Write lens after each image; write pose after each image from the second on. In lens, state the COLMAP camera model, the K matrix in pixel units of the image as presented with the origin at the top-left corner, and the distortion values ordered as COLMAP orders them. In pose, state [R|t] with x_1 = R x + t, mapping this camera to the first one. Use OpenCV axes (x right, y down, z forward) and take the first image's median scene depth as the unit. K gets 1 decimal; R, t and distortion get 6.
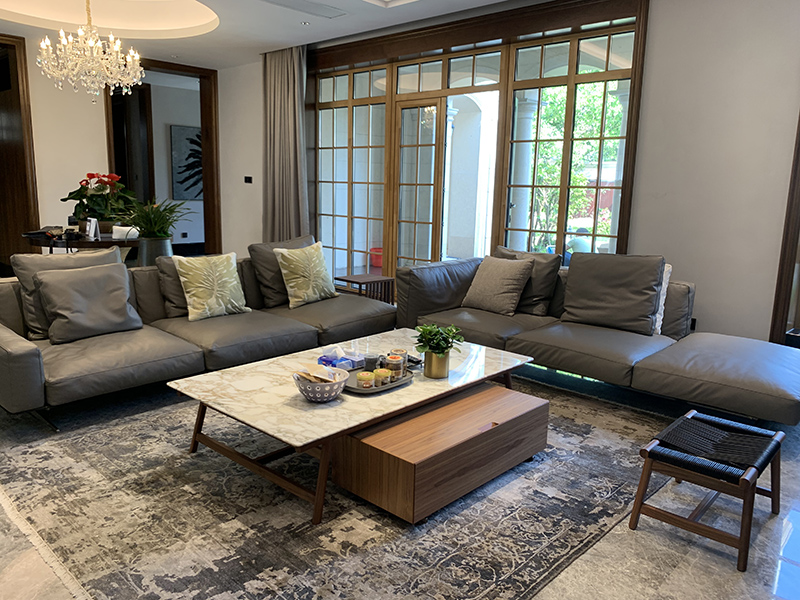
lens RADIAL K [[616.5, 0, 400.0], [0, 616.5, 300.0], [0, 0, 1]] dist [0.008933, -0.006622]
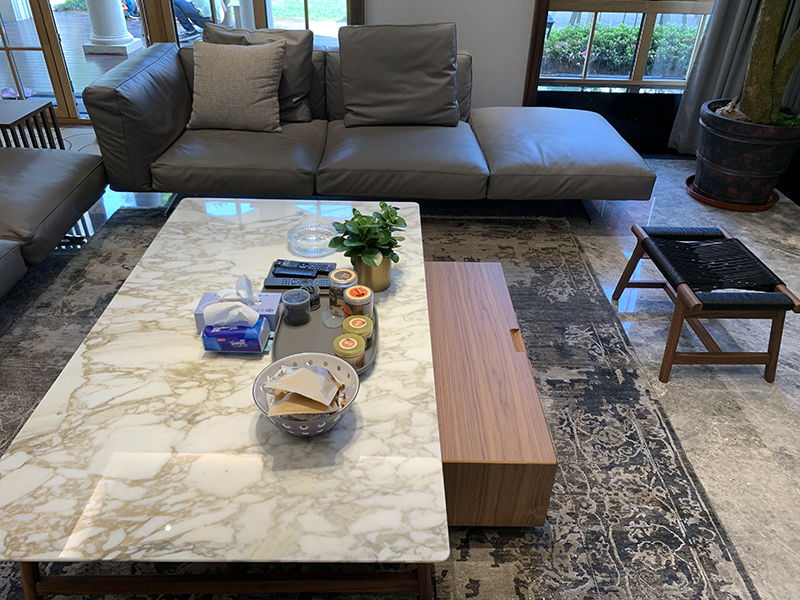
lens RADIAL K [[616.5, 0, 400.0], [0, 616.5, 300.0], [0, 0, 1]] dist [0.008933, -0.006622]
pose [[0.727965, -0.382751, 0.568831, -0.284012], [0.123148, 0.889168, 0.440698, -0.139818], [-0.674464, -0.250763, 0.694418, 0.488025]]
